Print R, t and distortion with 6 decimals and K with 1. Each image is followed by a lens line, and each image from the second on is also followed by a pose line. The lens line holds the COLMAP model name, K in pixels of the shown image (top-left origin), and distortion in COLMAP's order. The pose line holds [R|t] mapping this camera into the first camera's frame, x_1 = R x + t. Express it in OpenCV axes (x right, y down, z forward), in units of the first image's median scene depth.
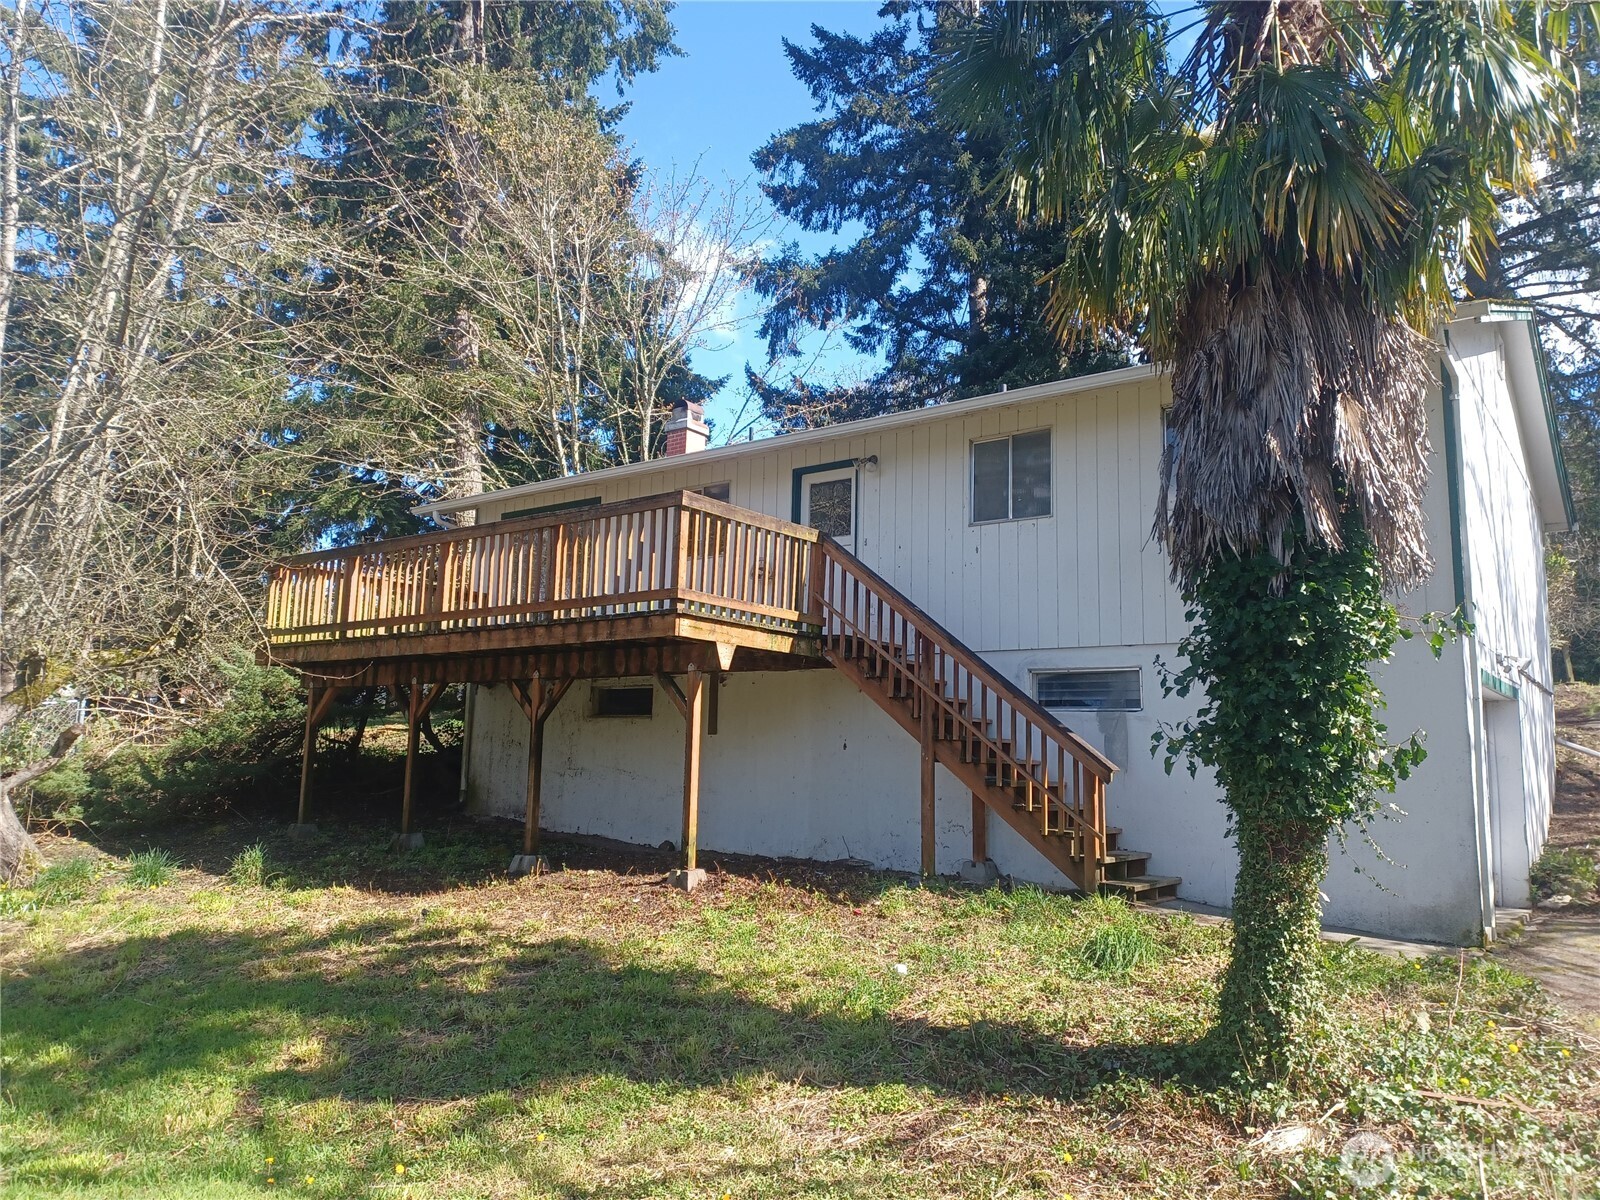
lens RADIAL K [[1157.4, 0, 800.0], [0, 1157.4, 600.0], [0, 0, 1]] dist [0.003230, 0.000592]
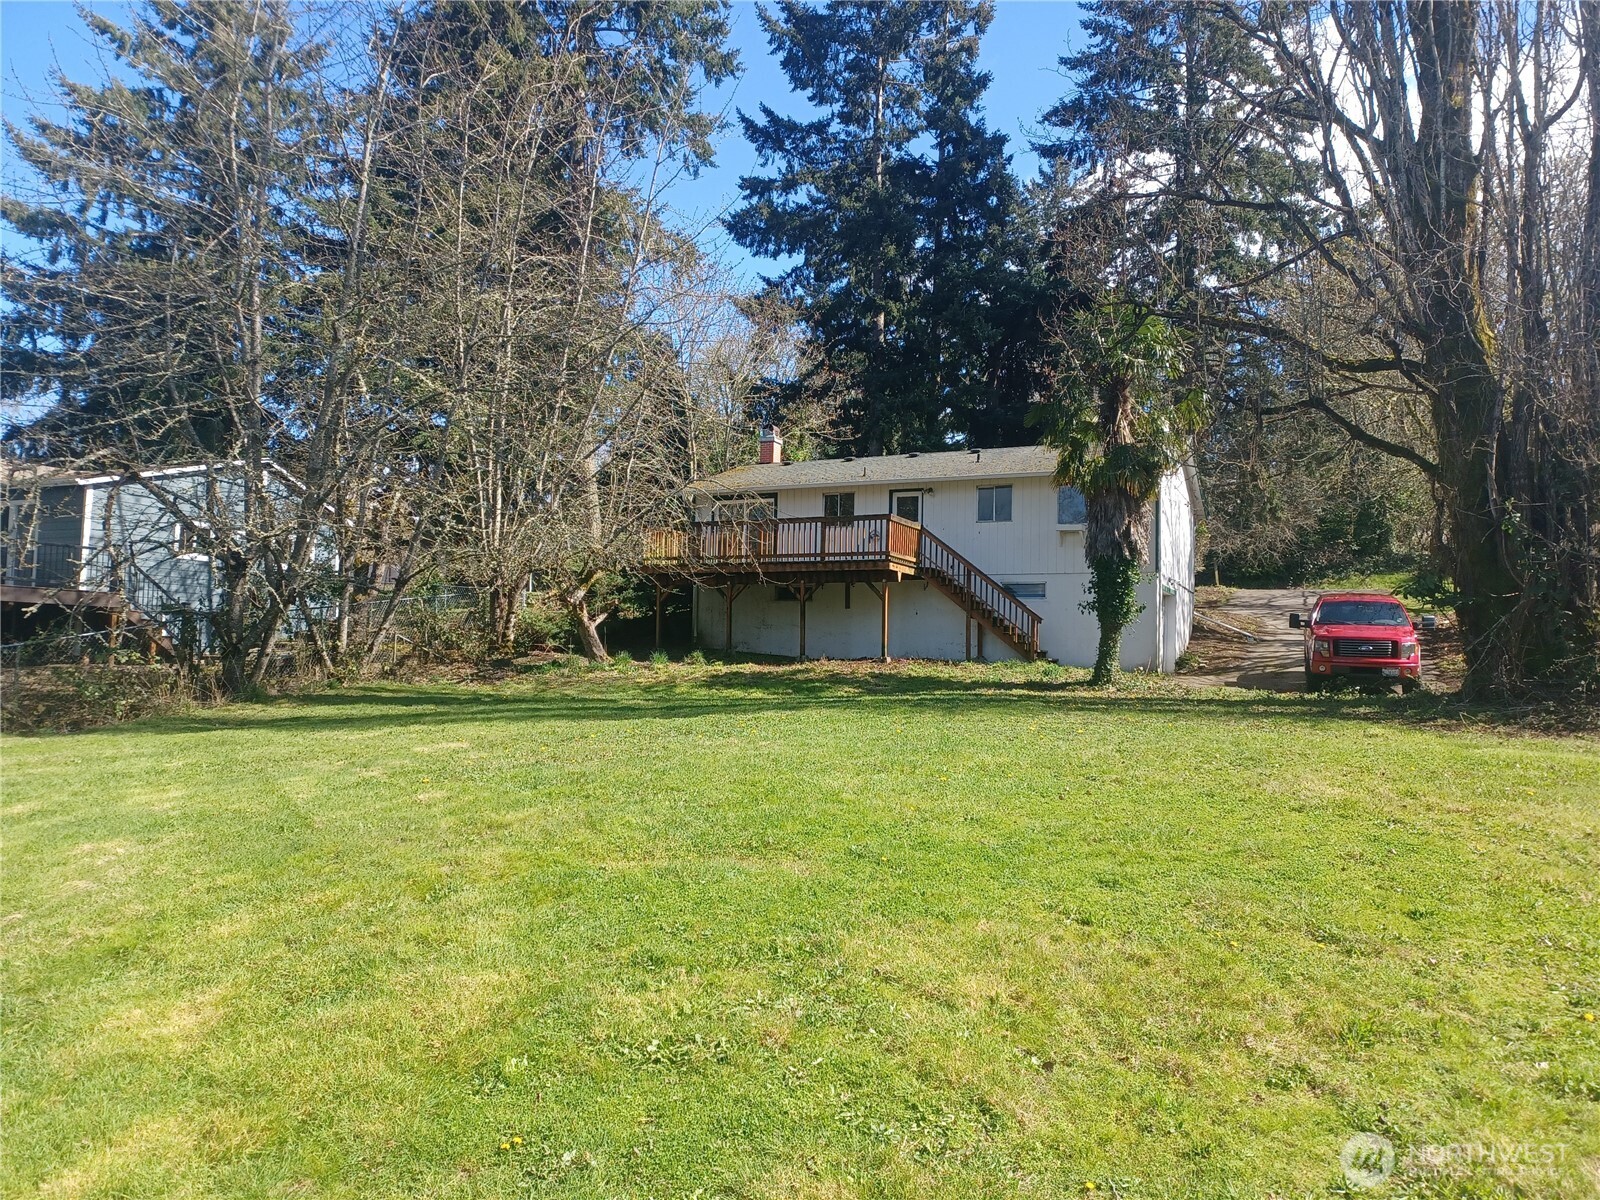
lens RADIAL K [[1161.2, 0, 800.0], [0, 1161.2, 636.7], [0, 0, 1]] dist [-0.001878, 0.000033]
pose [[0.977357, -0.001319, 0.211594, -0.772826], [-0.024913, 0.992308, 0.121257, -0.118932], [-0.210127, -0.123783, 0.969806, -1.389666]]
